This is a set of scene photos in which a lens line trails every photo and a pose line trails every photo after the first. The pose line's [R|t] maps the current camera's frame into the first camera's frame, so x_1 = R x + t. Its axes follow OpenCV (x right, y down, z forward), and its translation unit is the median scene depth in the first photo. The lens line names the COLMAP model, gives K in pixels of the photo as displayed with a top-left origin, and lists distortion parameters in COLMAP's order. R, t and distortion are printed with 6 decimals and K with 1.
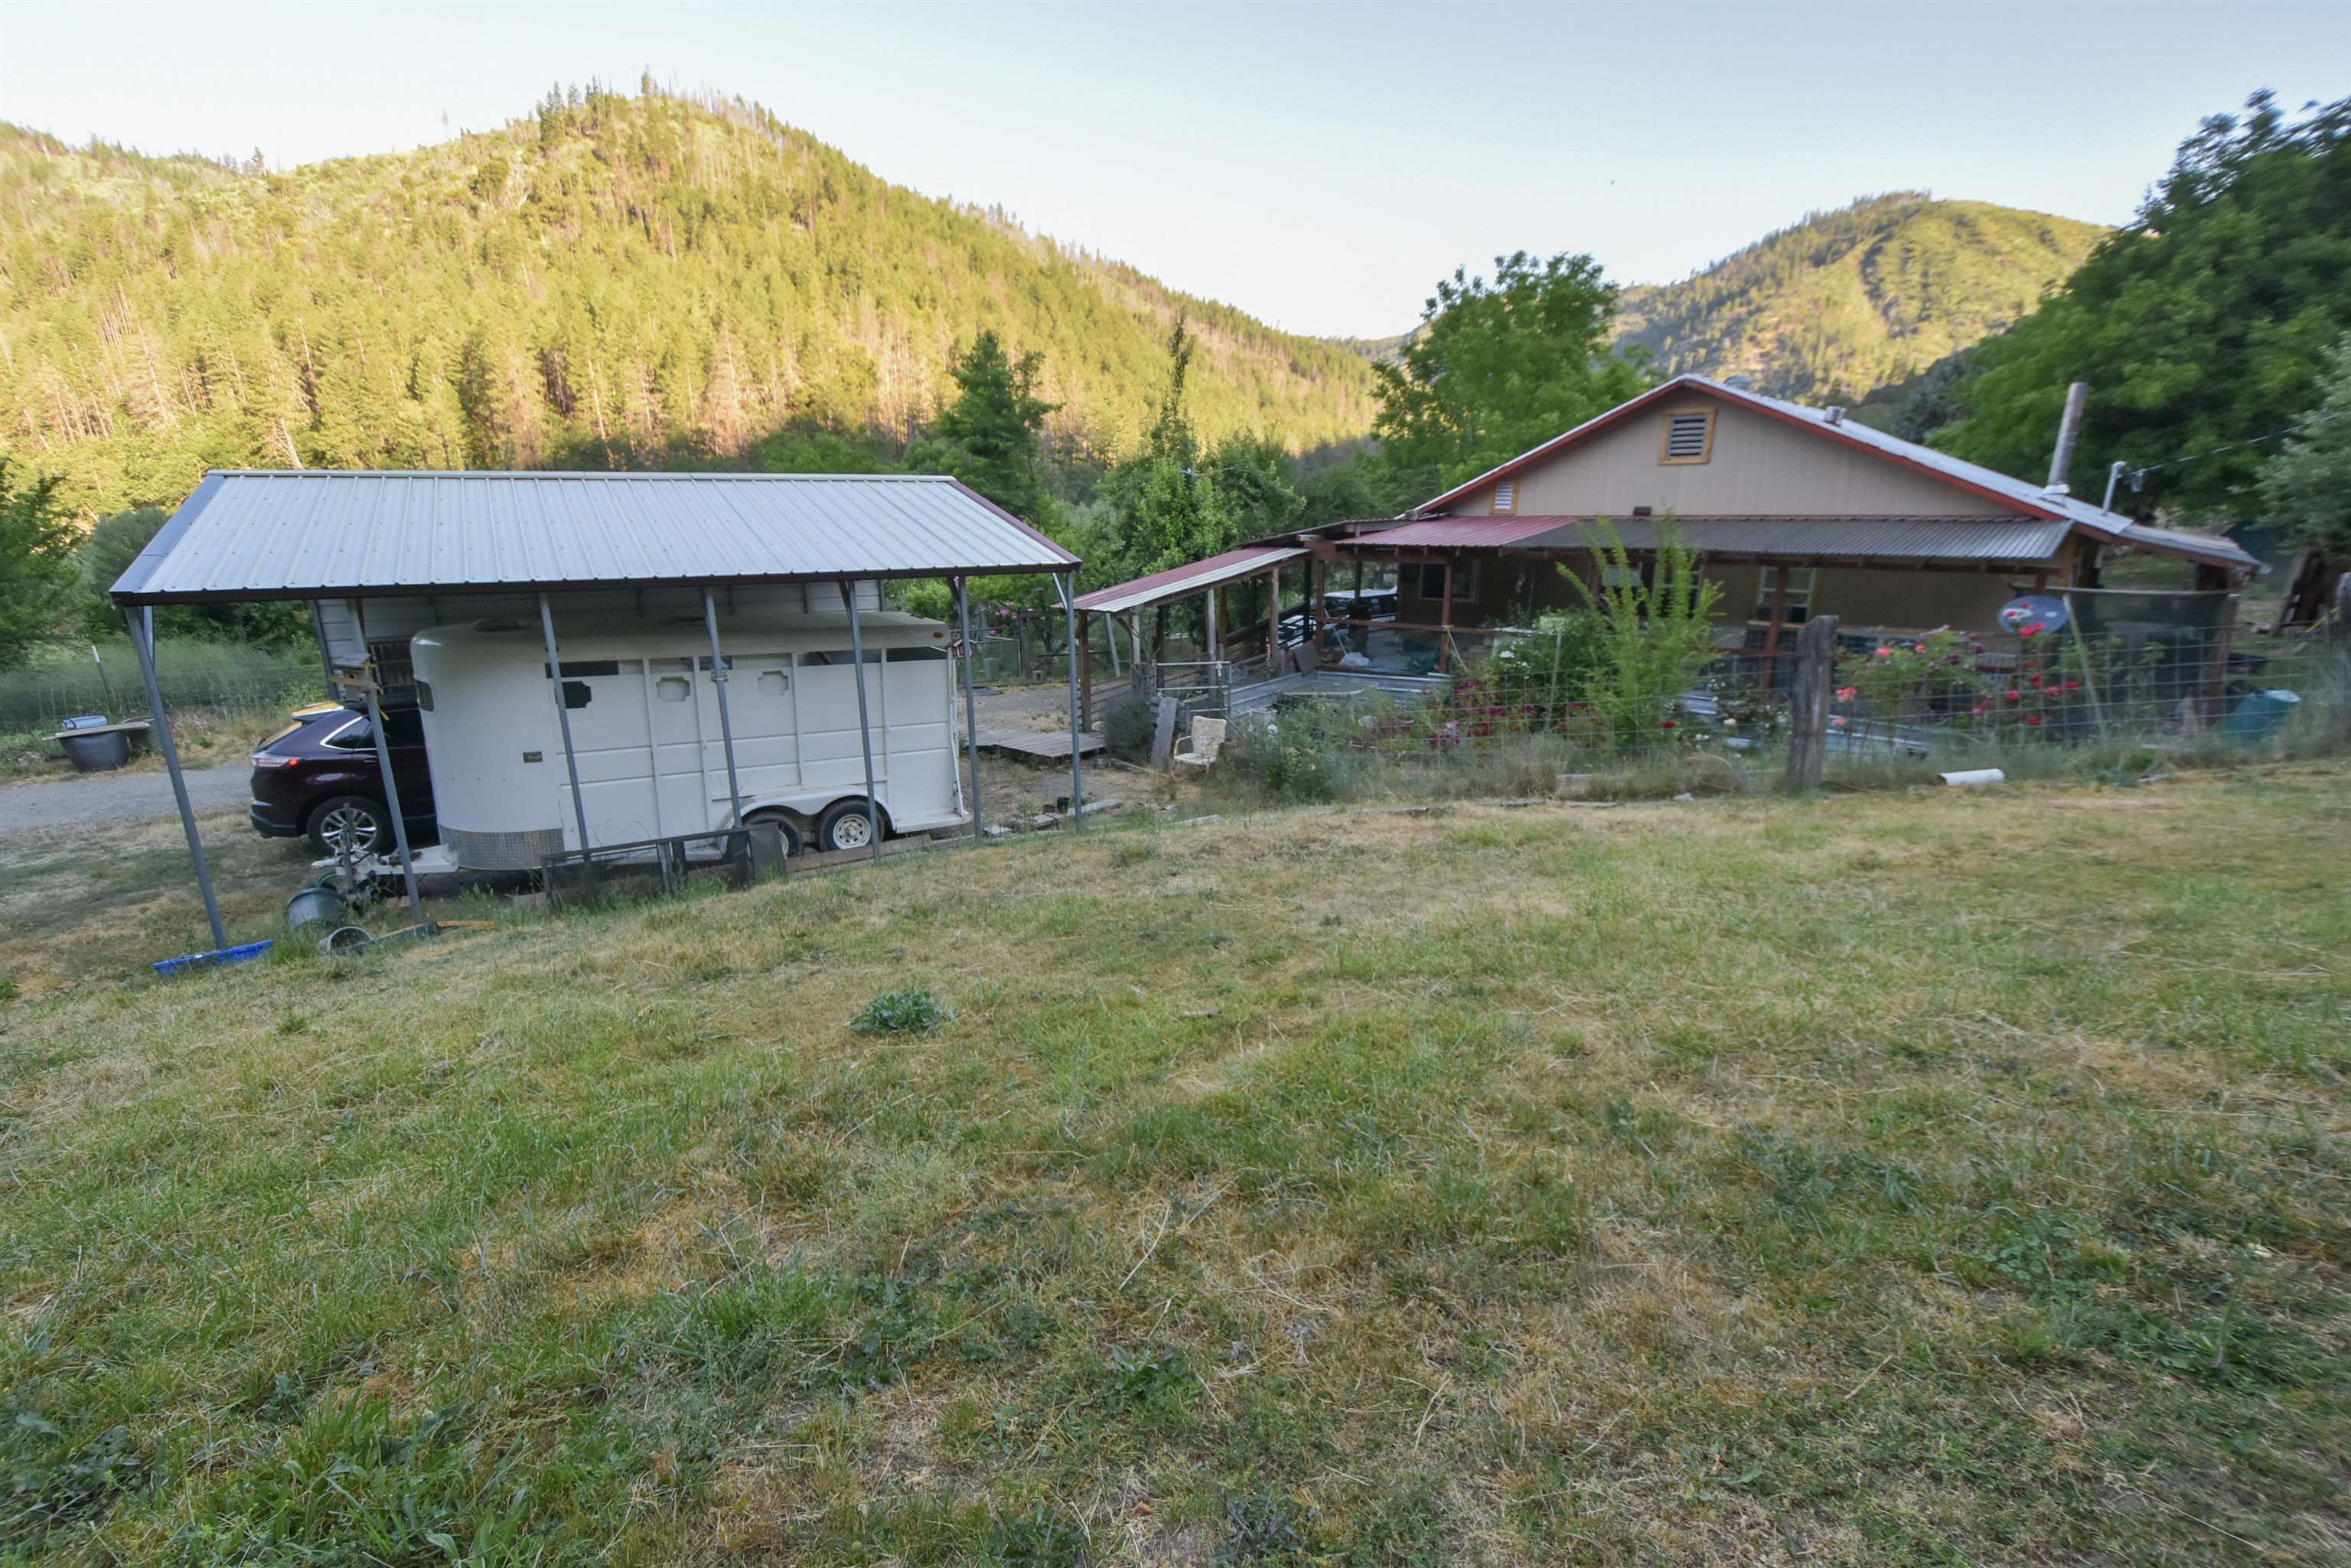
lens RADIAL K [[1031.7, 0, 1180.5], [0, 1031.7, 792.3], [0, 0, 1]] dist [0.000311, 0.000058]
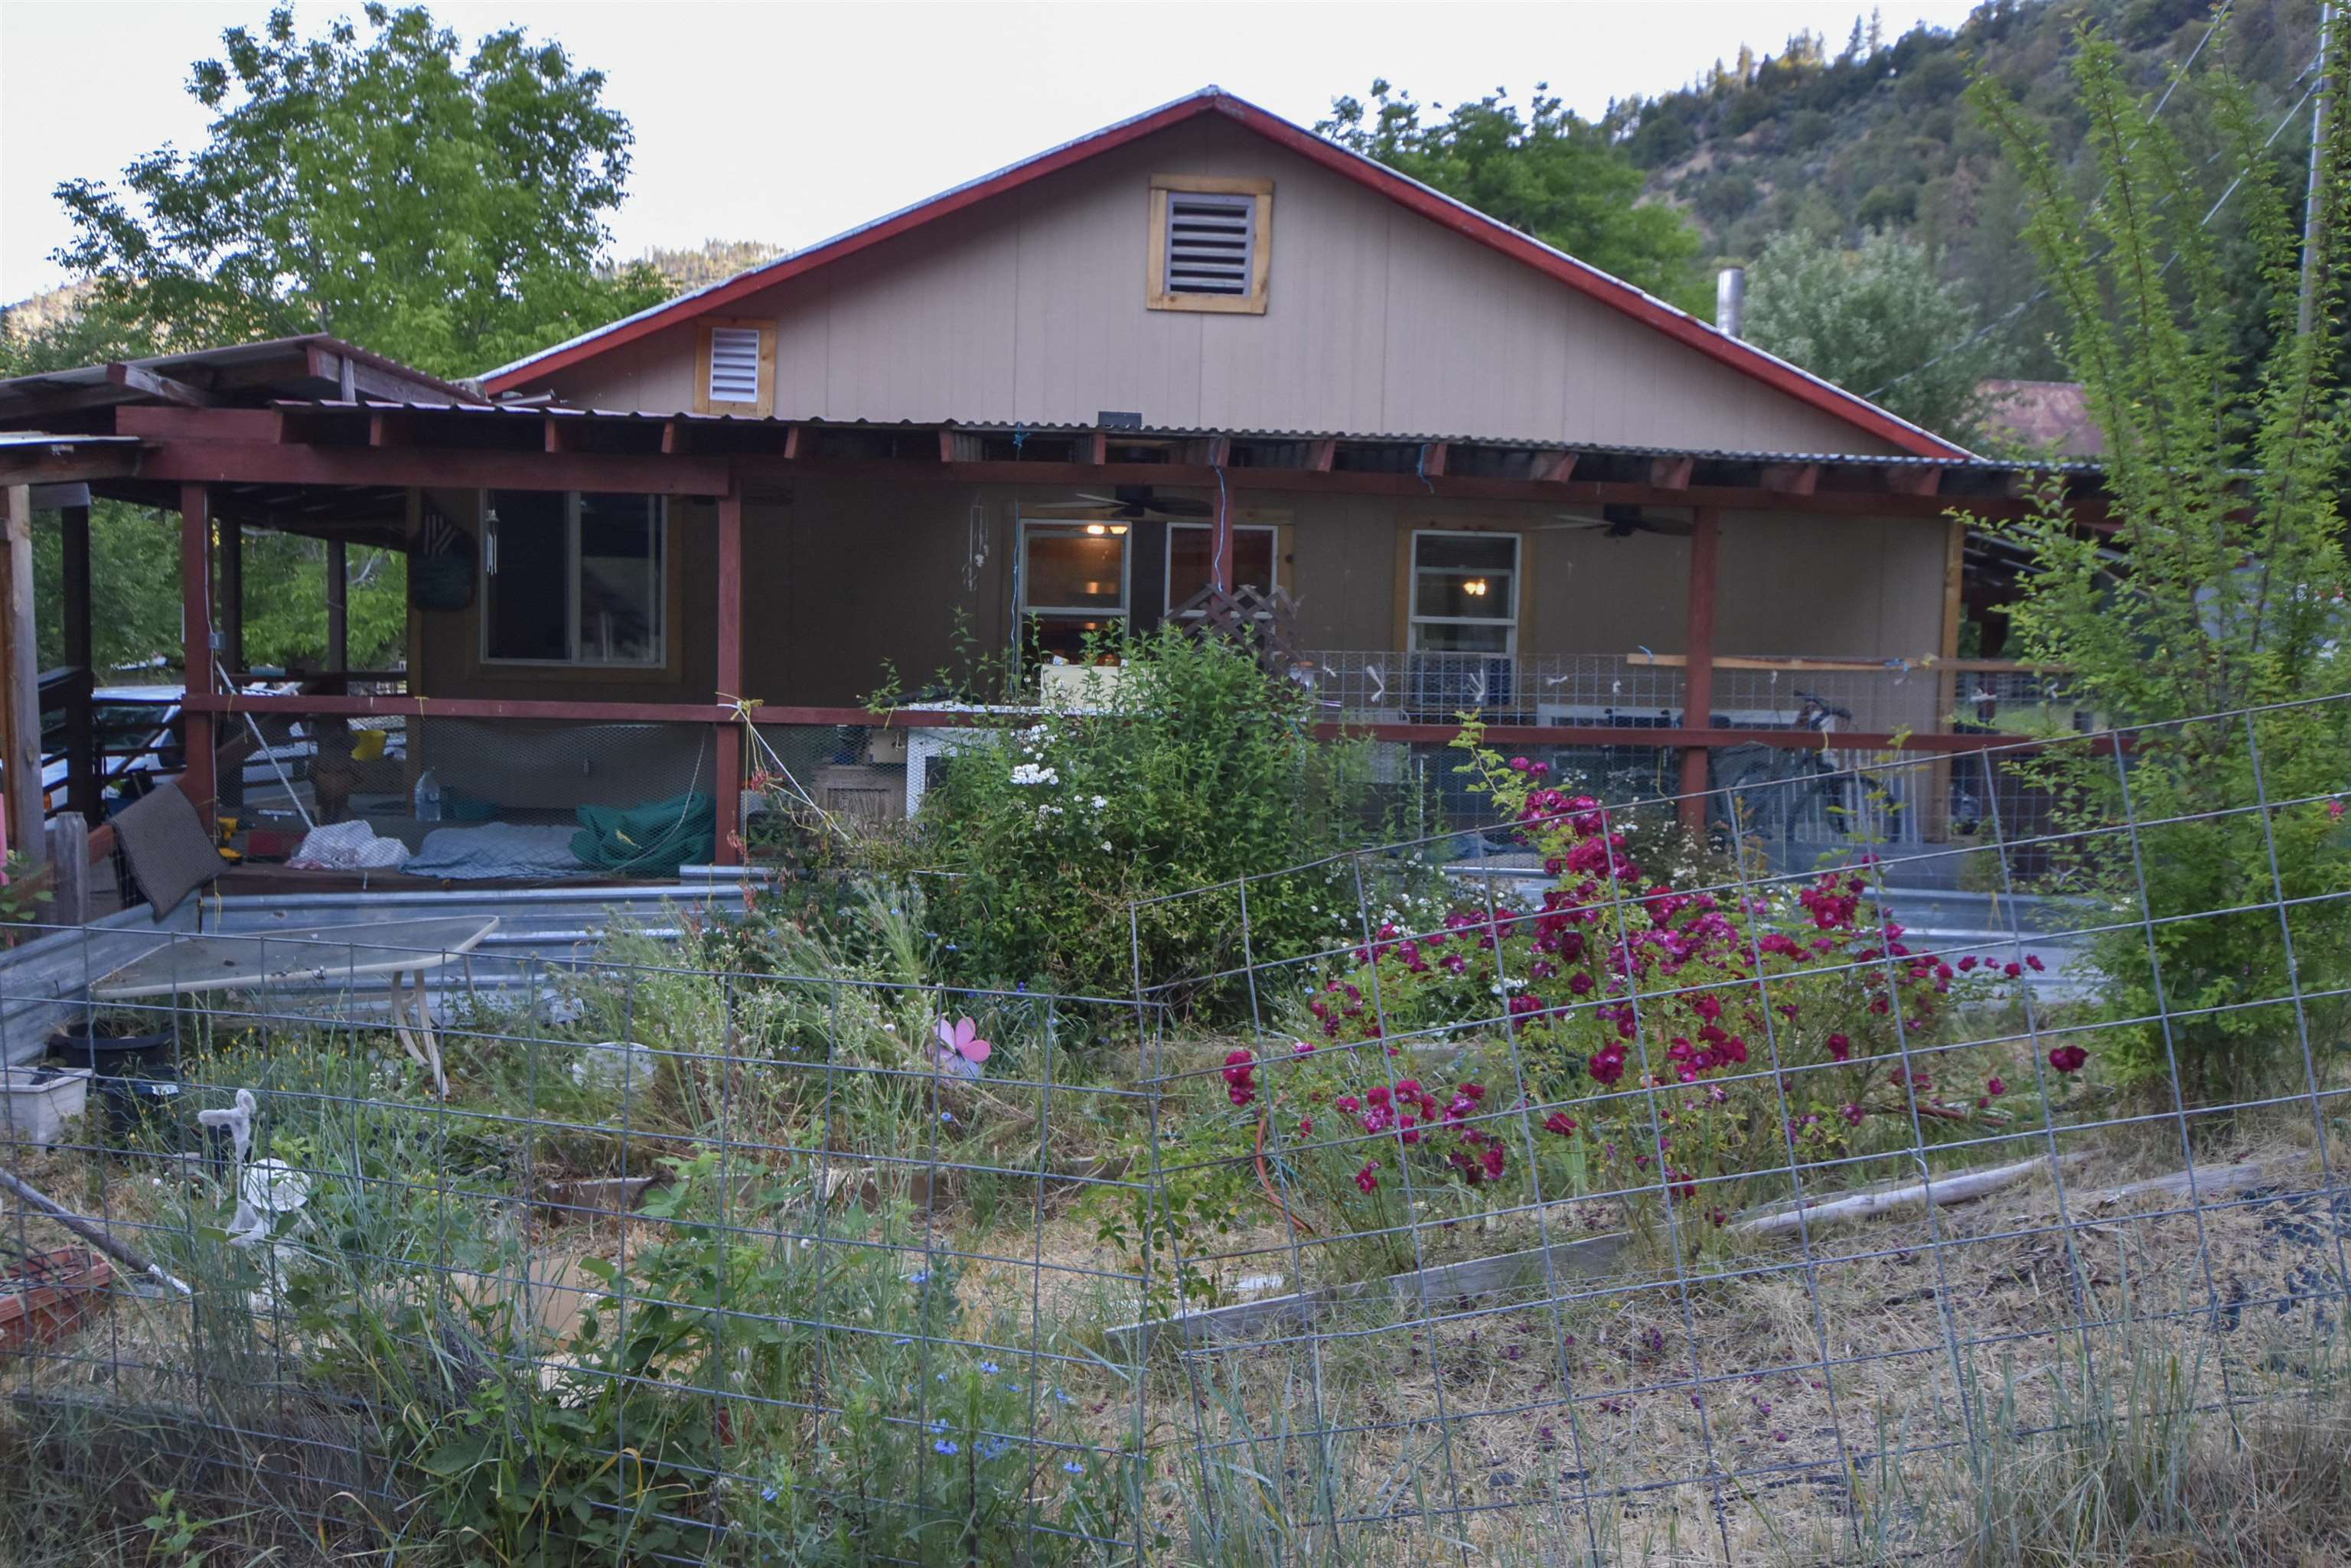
lens RADIAL K [[1778.4, 0, 1177.7], [0, 1778.4, 788.3], [0, 0, 1]] dist [0.007313, 0.001218]
pose [[0.710074, -0.028122, 0.703565, -0.004532], [0.157562, 0.980210, -0.119840, -0.027483], [-0.686272, 0.195951, 0.700453, 0.271118]]
